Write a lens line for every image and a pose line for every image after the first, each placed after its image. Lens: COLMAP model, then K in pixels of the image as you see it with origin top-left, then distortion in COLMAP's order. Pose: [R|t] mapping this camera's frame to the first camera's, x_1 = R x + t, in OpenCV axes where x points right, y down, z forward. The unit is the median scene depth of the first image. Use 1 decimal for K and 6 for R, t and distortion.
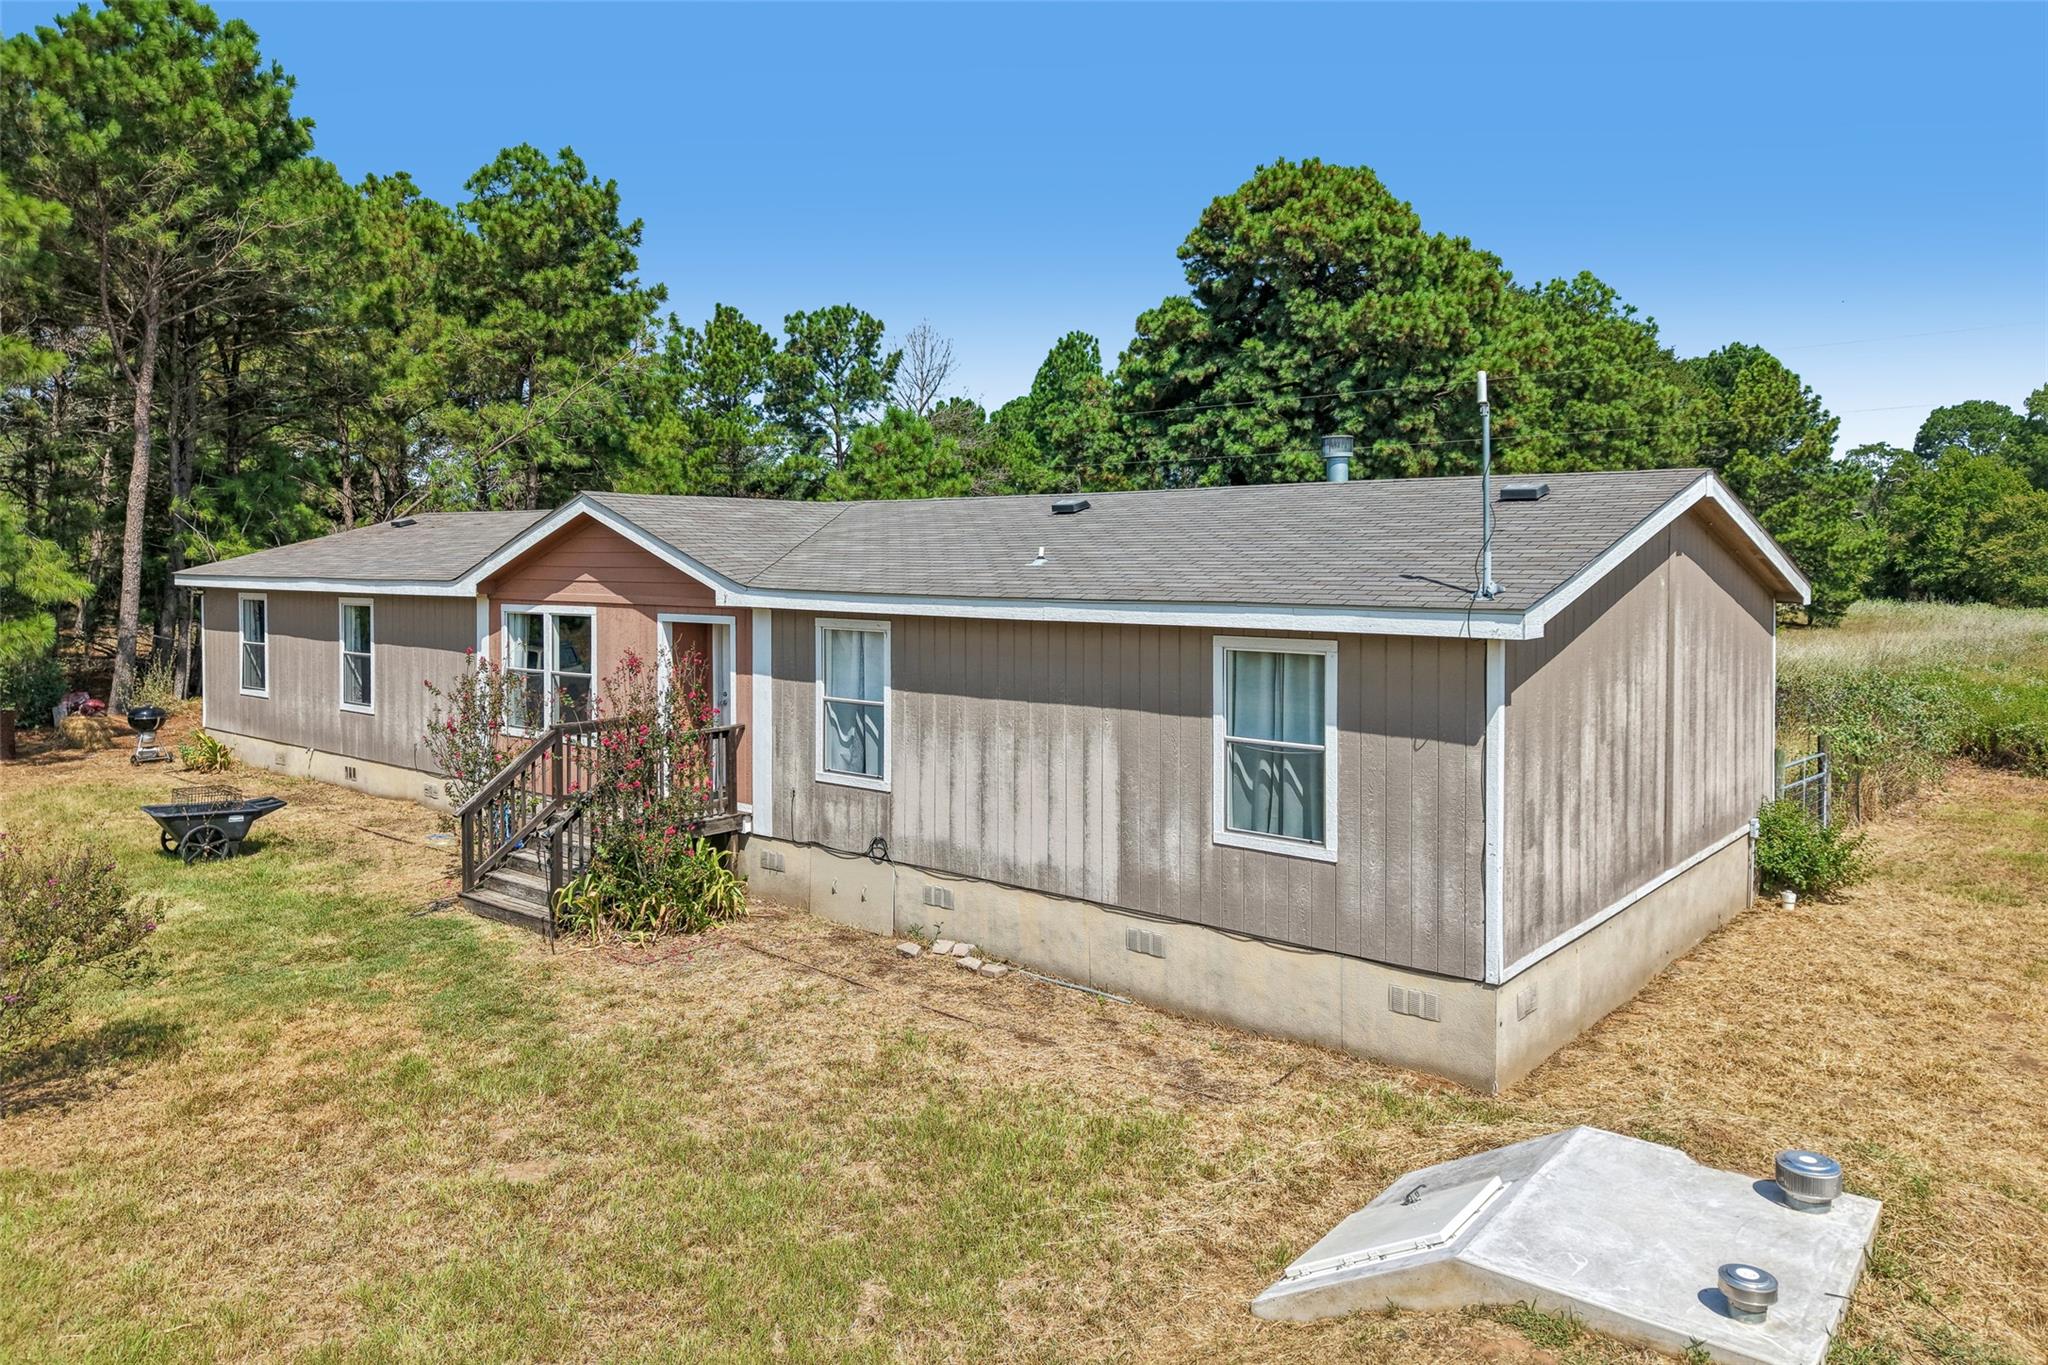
lens RADIAL K [[1360.5, 0, 1024.0], [0, 1360.5, 682.5], [0, 0, 1]] dist [0.095405, -0.136334]
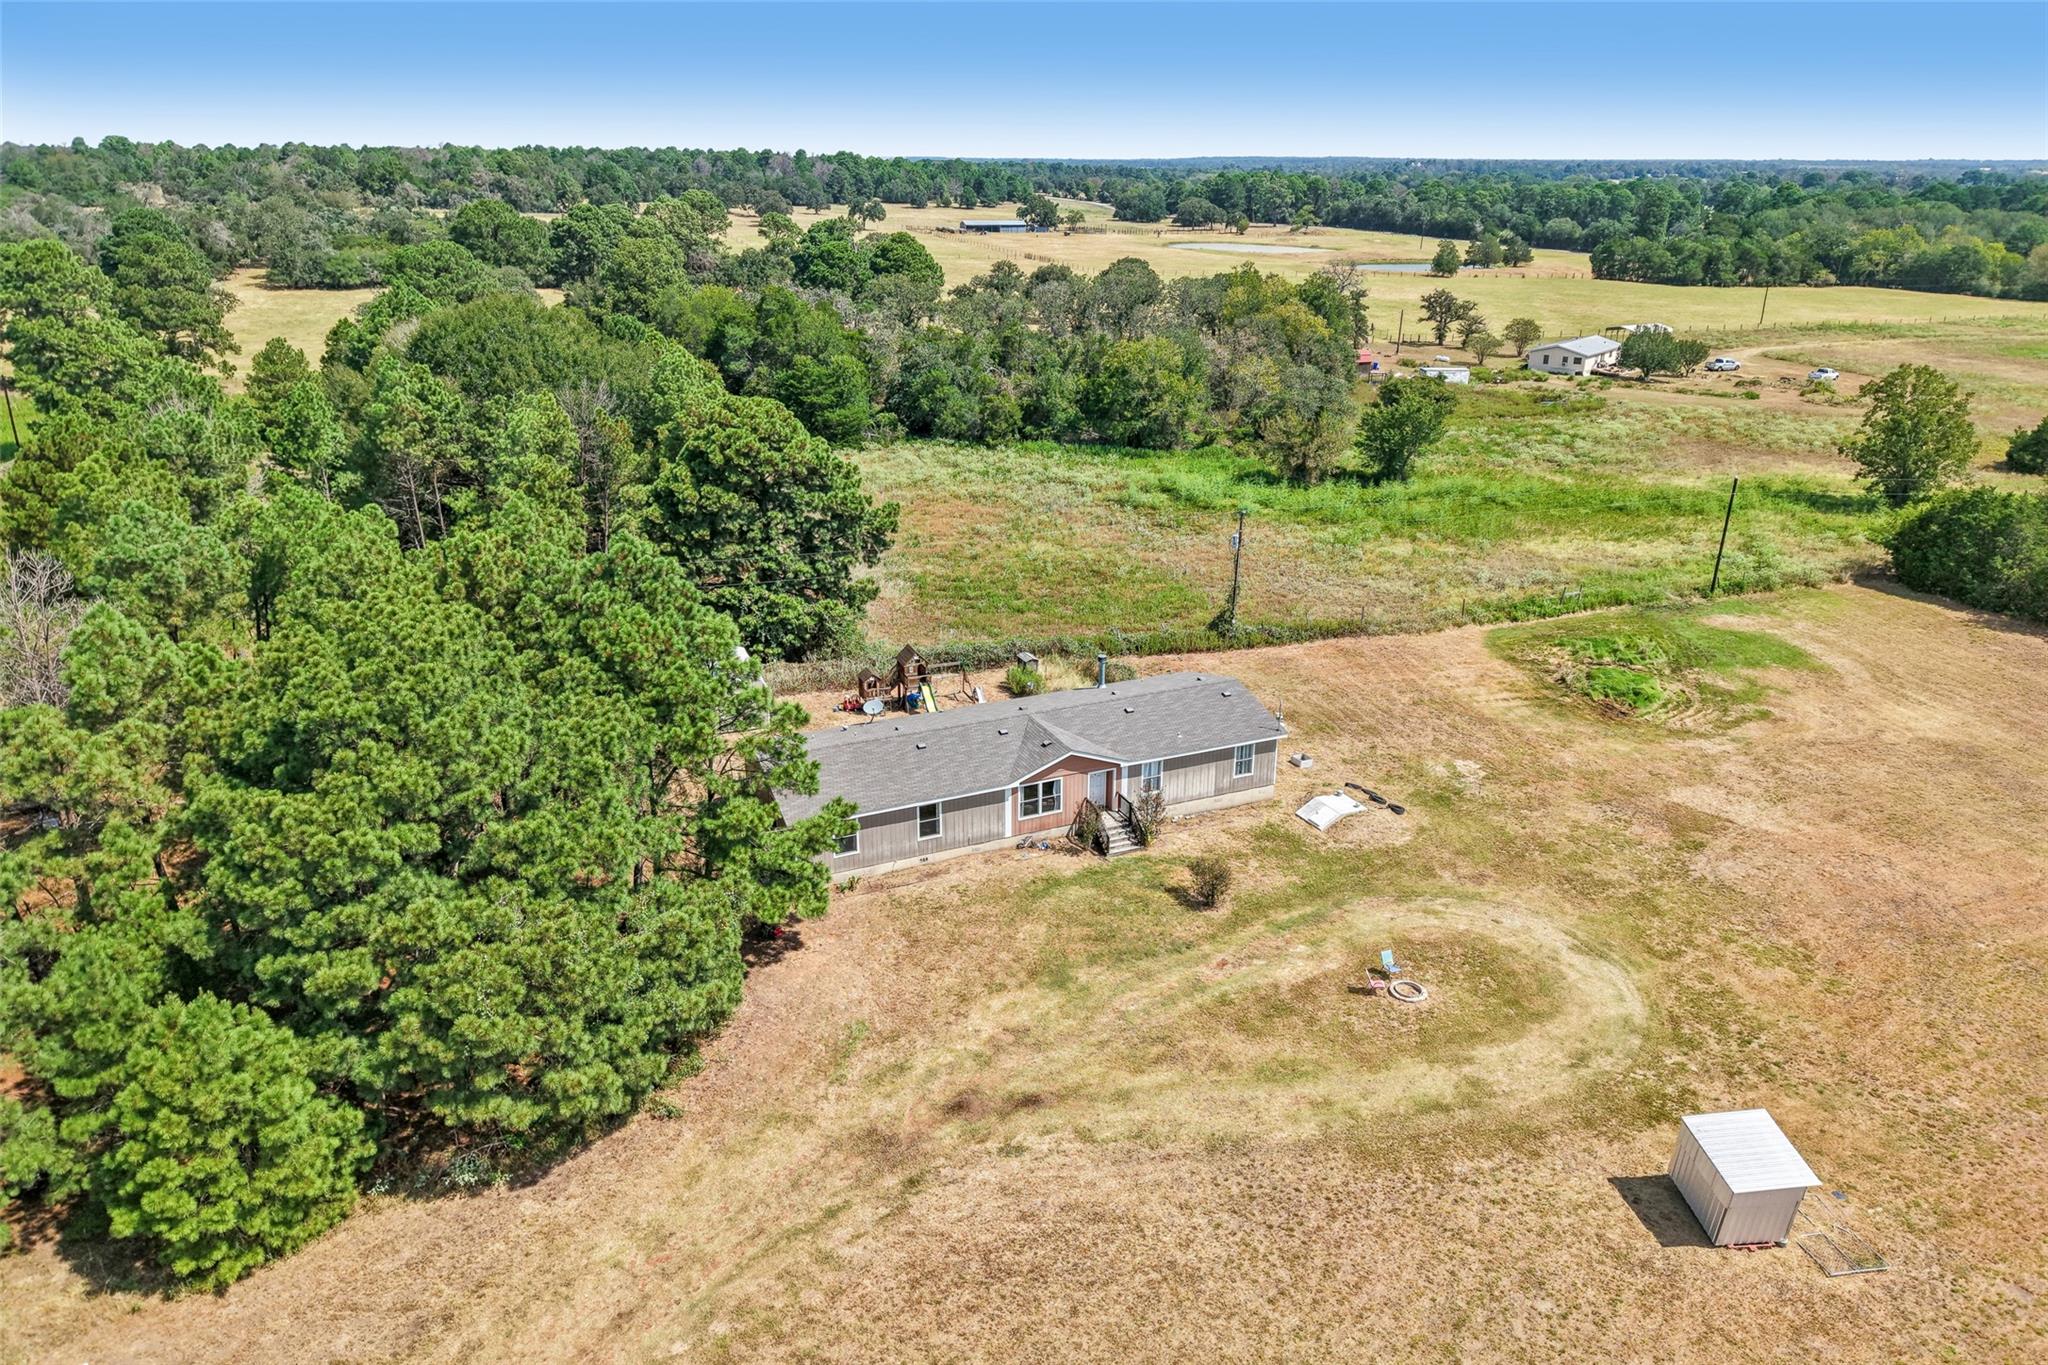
lens RADIAL K [[1360.5, 0, 1024.0], [0, 1360.5, 682.5], [0, 0, 1]] dist [0.095405, -0.136334]
pose [[0.451623, -0.317382, 0.833850, -3.386378], [0.087185, 0.945816, 0.312778, -1.471712], [-0.887939, -0.068559, 0.454823, -0.548660]]
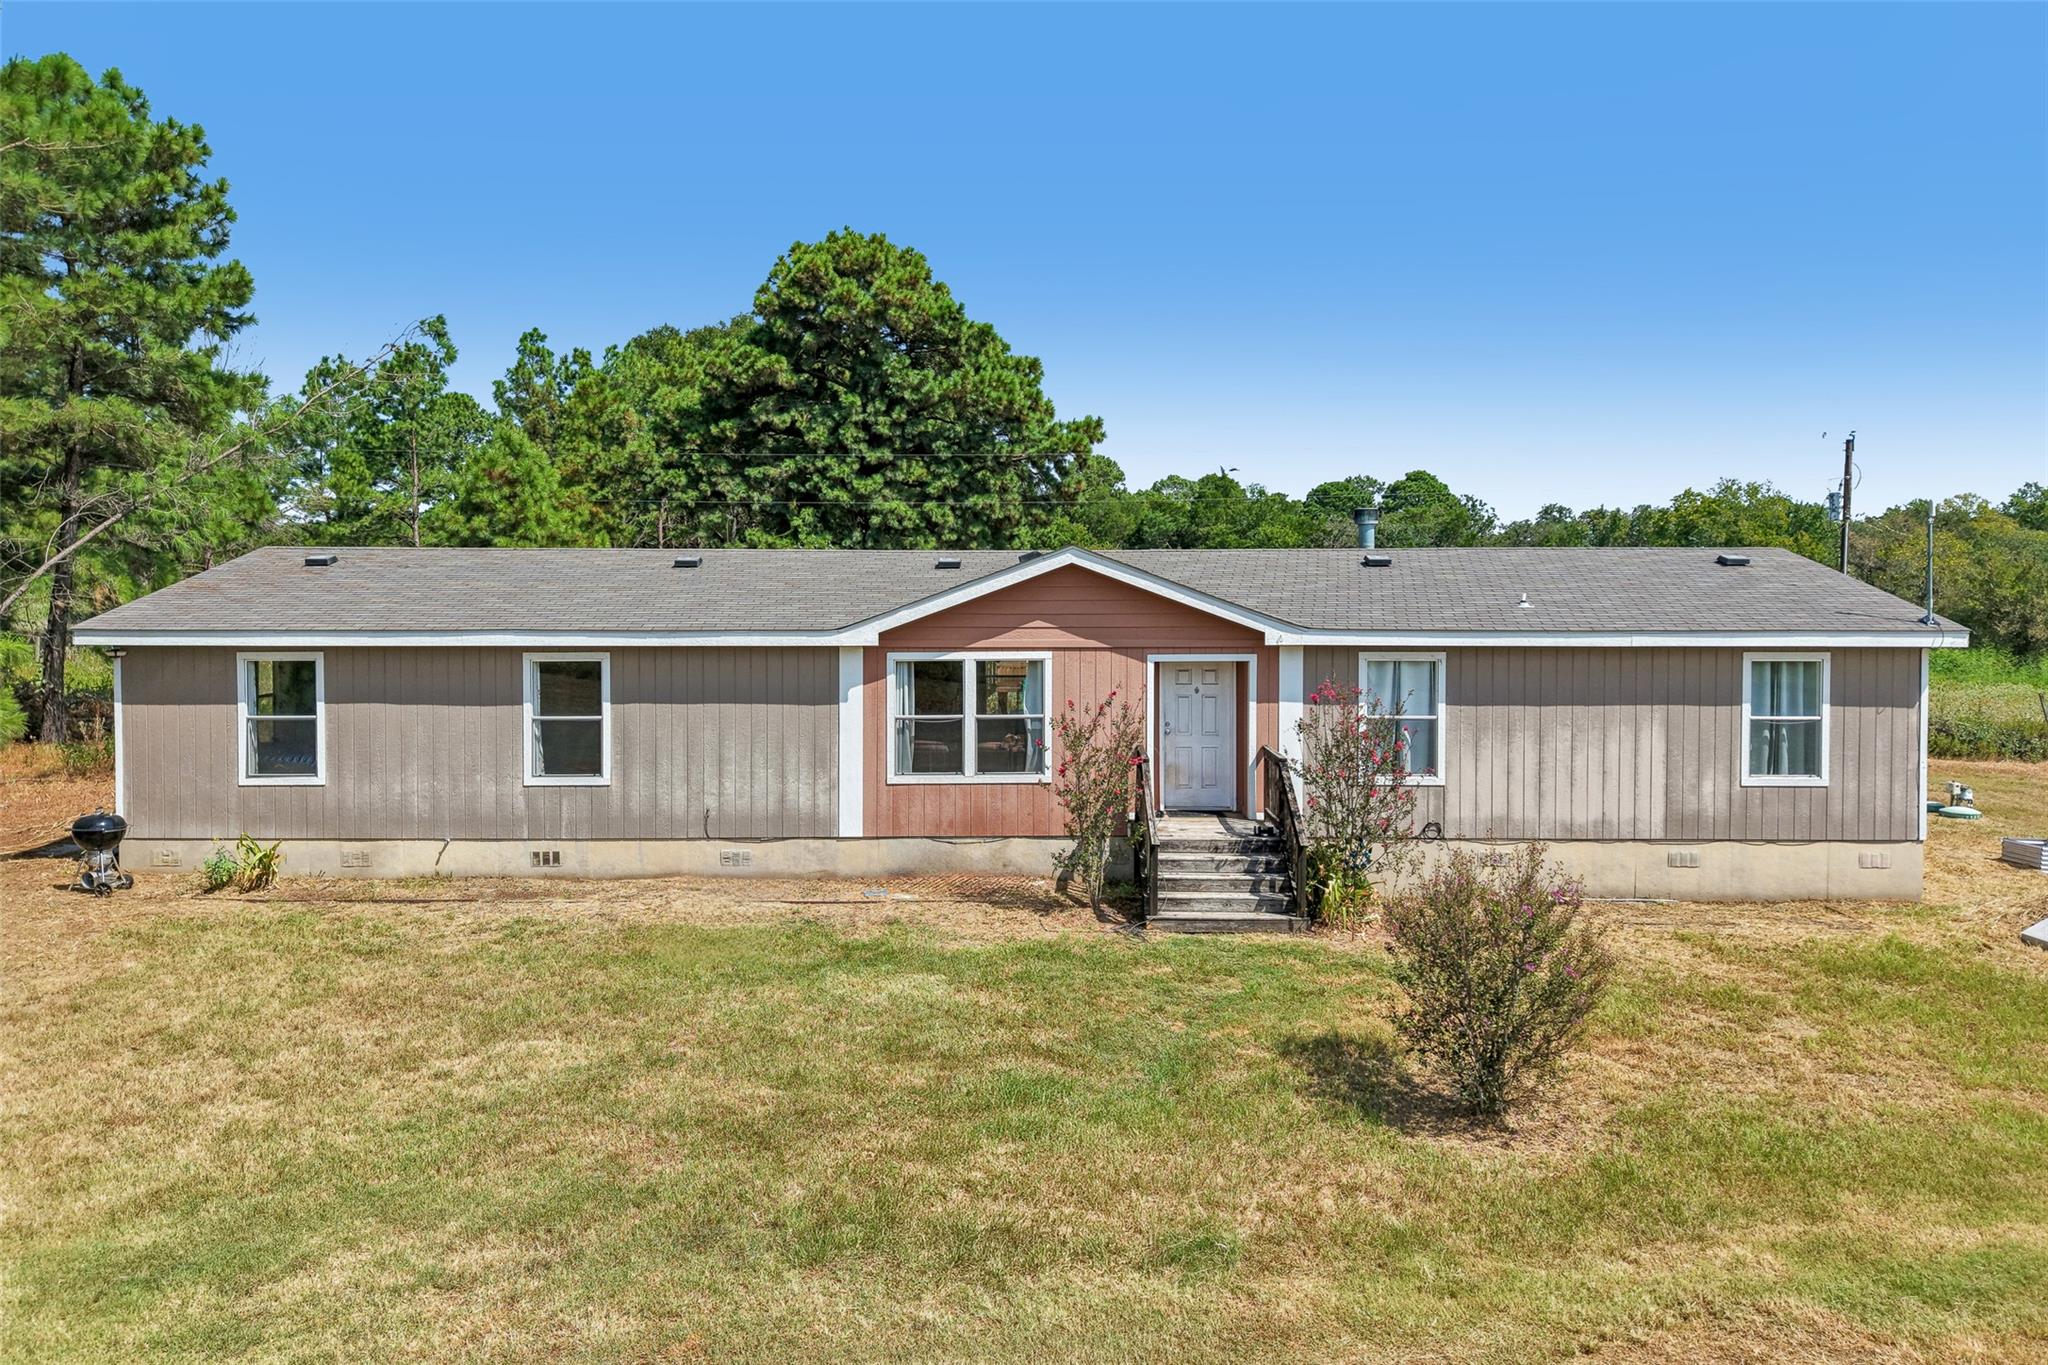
lens RADIAL K [[1380.4, 0, 1033.9], [0, 1380.4, 682.5], [0, 0, 1]] dist [0.035294, -0.004968]
pose [[0.772314, -0.042854, 0.633794, -1.031109], [0.058795, 0.998261, -0.004148, -0.028305], [-0.632514, 0.040468, 0.773491, 0.191042]]
